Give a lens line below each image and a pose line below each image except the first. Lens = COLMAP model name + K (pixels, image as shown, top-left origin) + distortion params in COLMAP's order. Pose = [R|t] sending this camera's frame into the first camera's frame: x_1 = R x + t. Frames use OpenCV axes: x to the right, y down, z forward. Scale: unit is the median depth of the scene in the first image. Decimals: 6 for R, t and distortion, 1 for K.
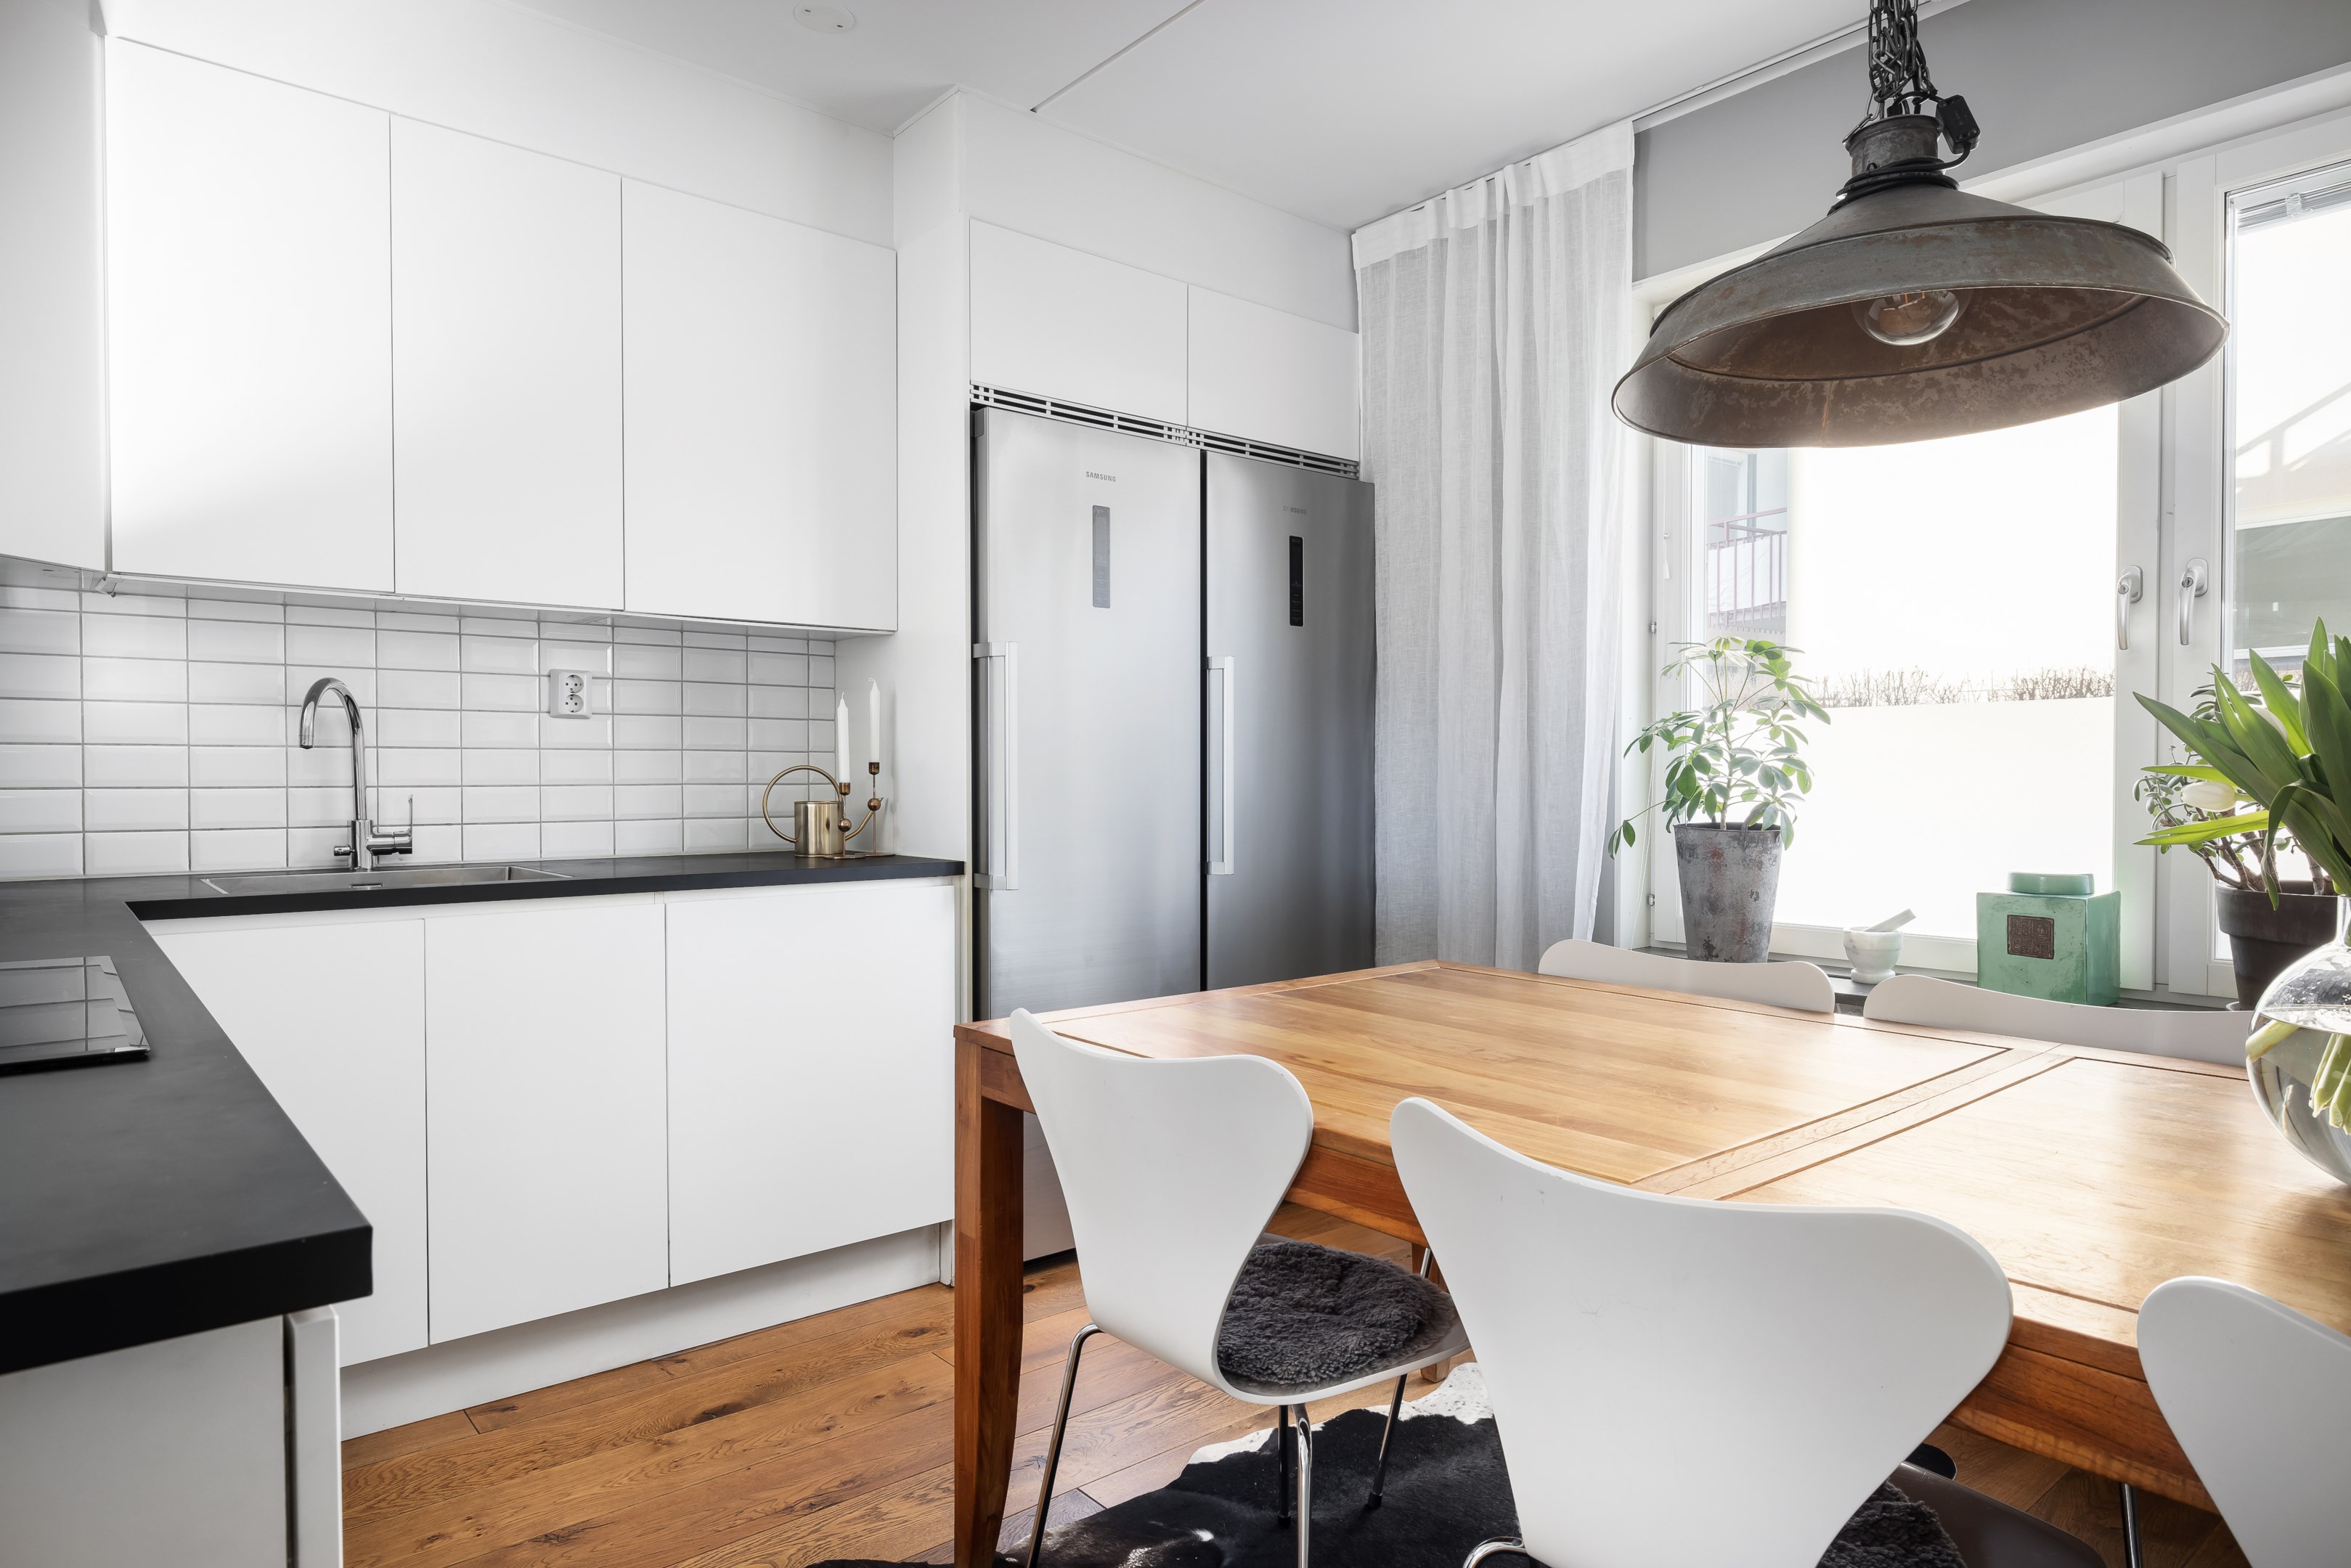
lens RADIAL K [[1374.7, 0, 1161.5], [0, 1374.7, 798.7], [0, 0, 1]] dist [-0.002127, 0.000050]
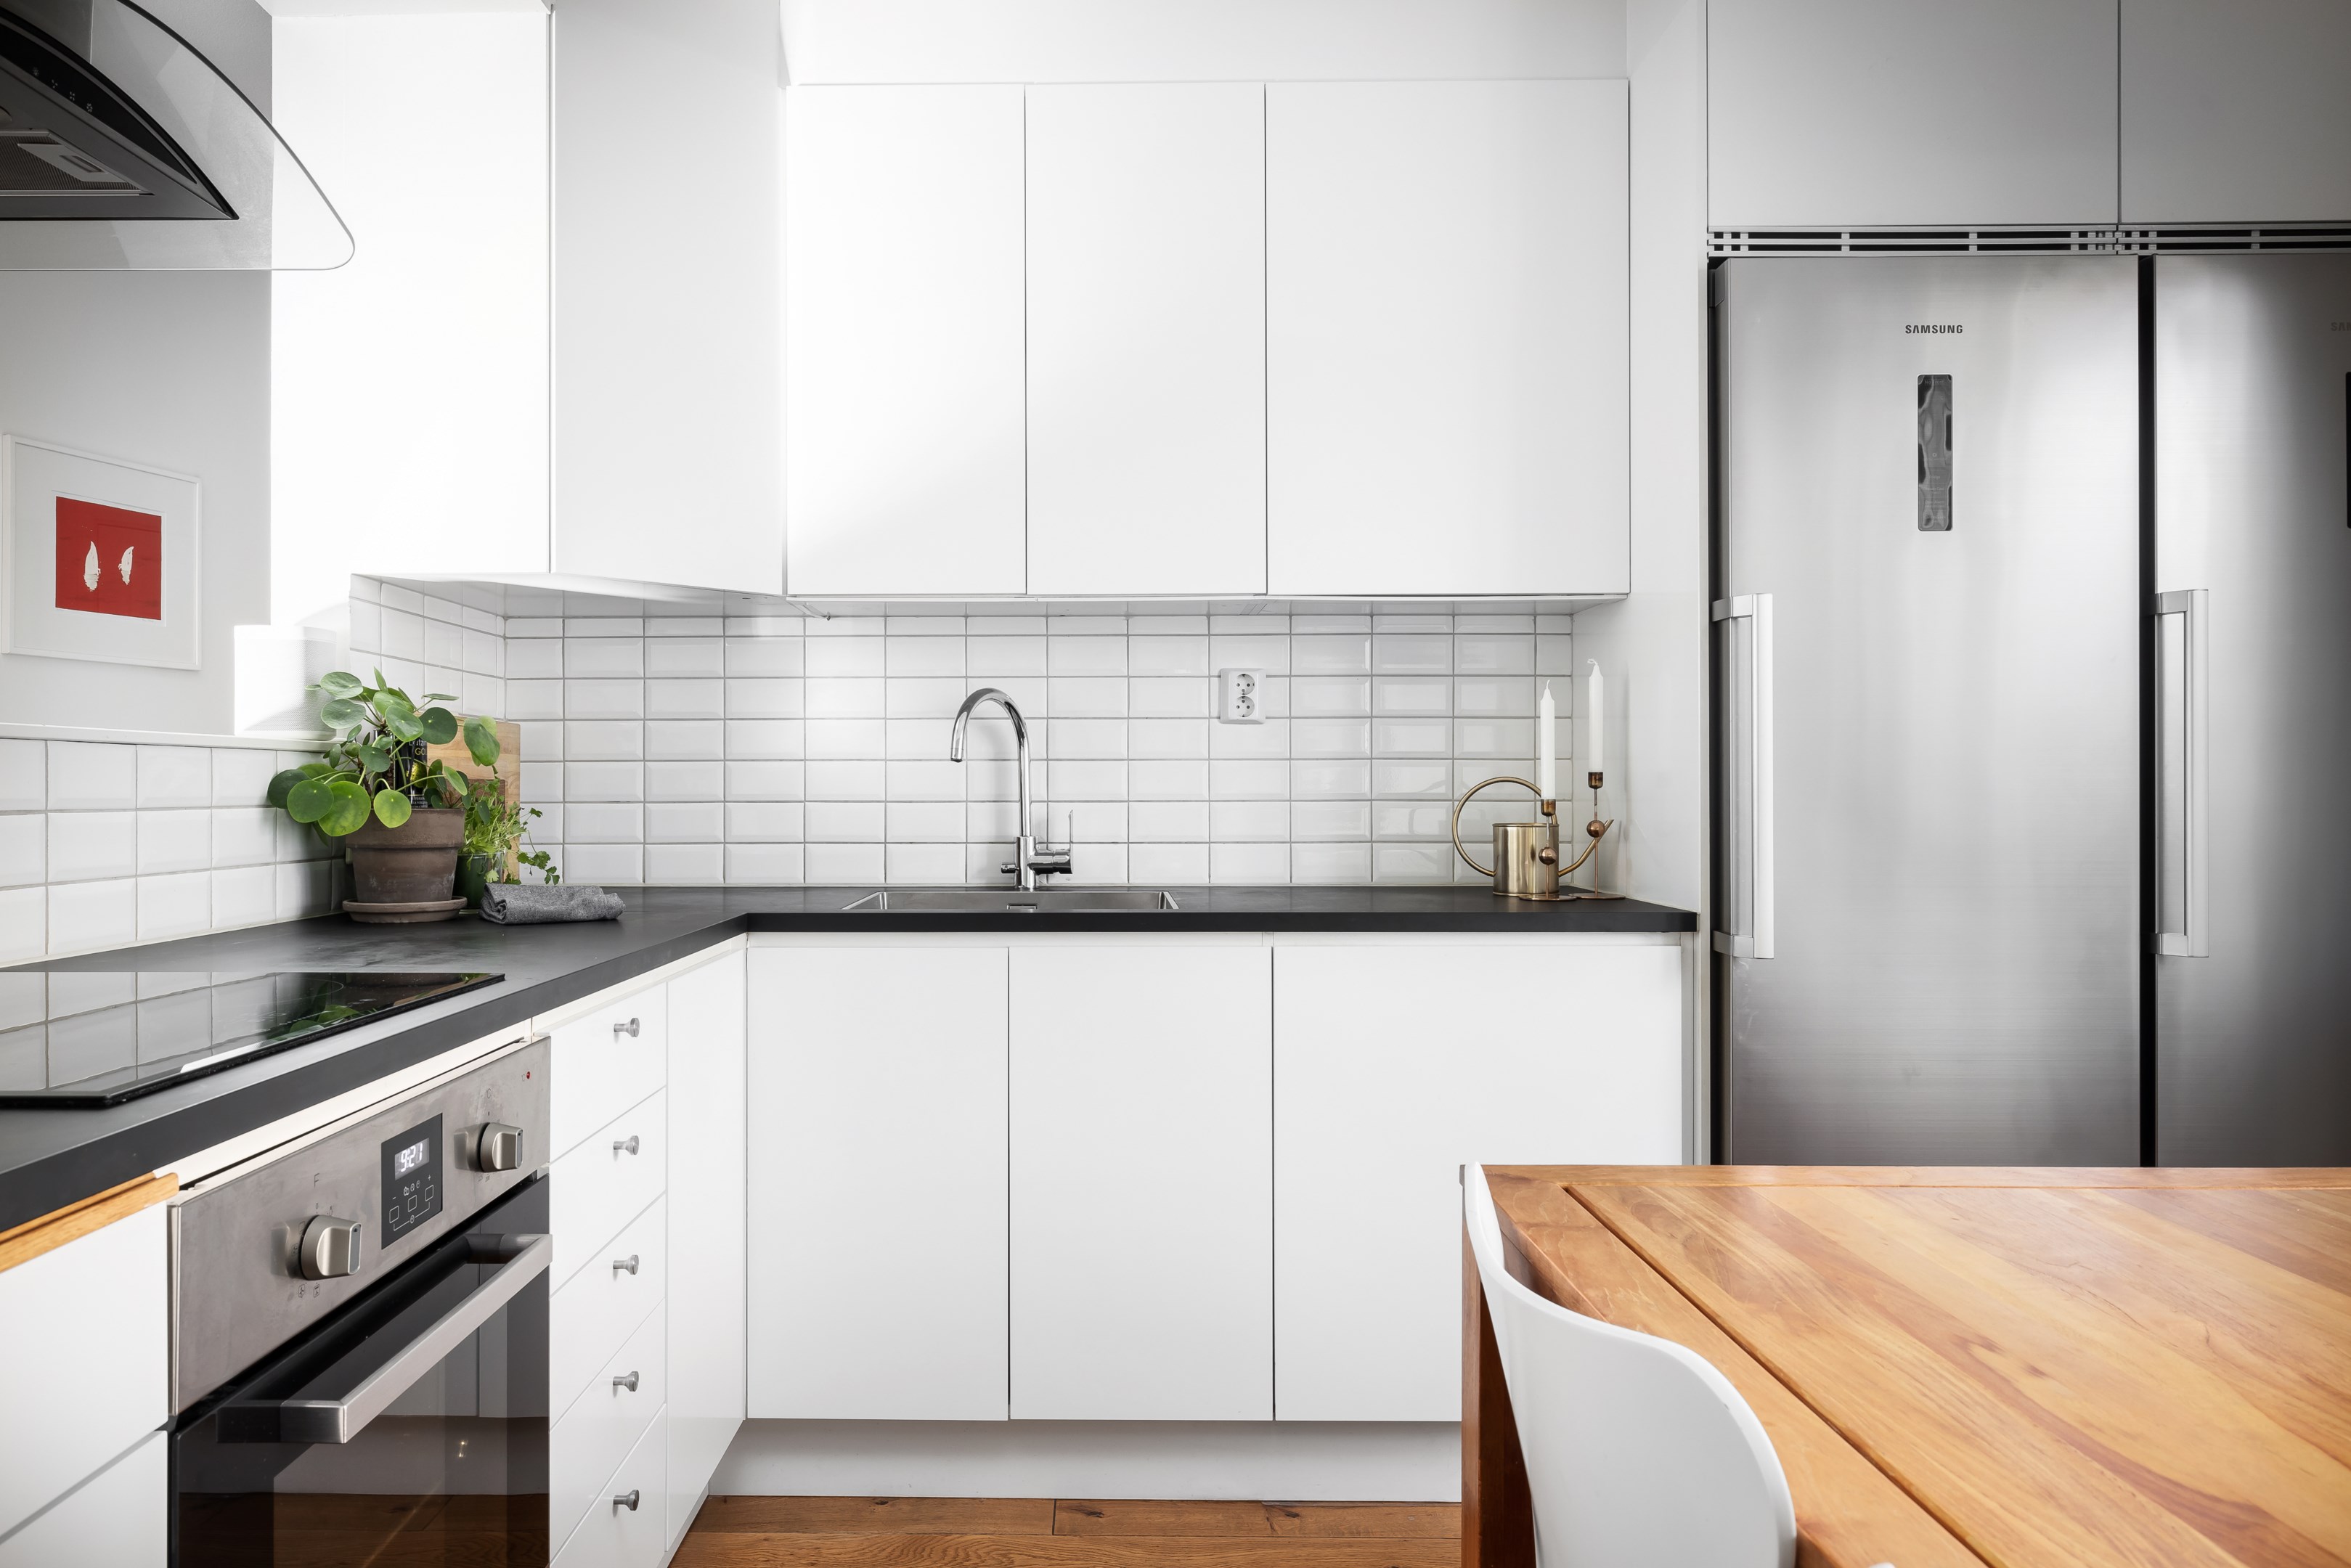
lens RADIAL K [[1487.1, 0, 1188.6], [0, 1487.1, 787.6], [0, 0, 1]] dist [-0.003844, 0.004121]
pose [[0.758875, -0.000160, -0.651237, 0.157762], [-0.011307, 0.999846, -0.013422, -0.005201], [0.651139, 0.017549, 0.758756, 0.264514]]
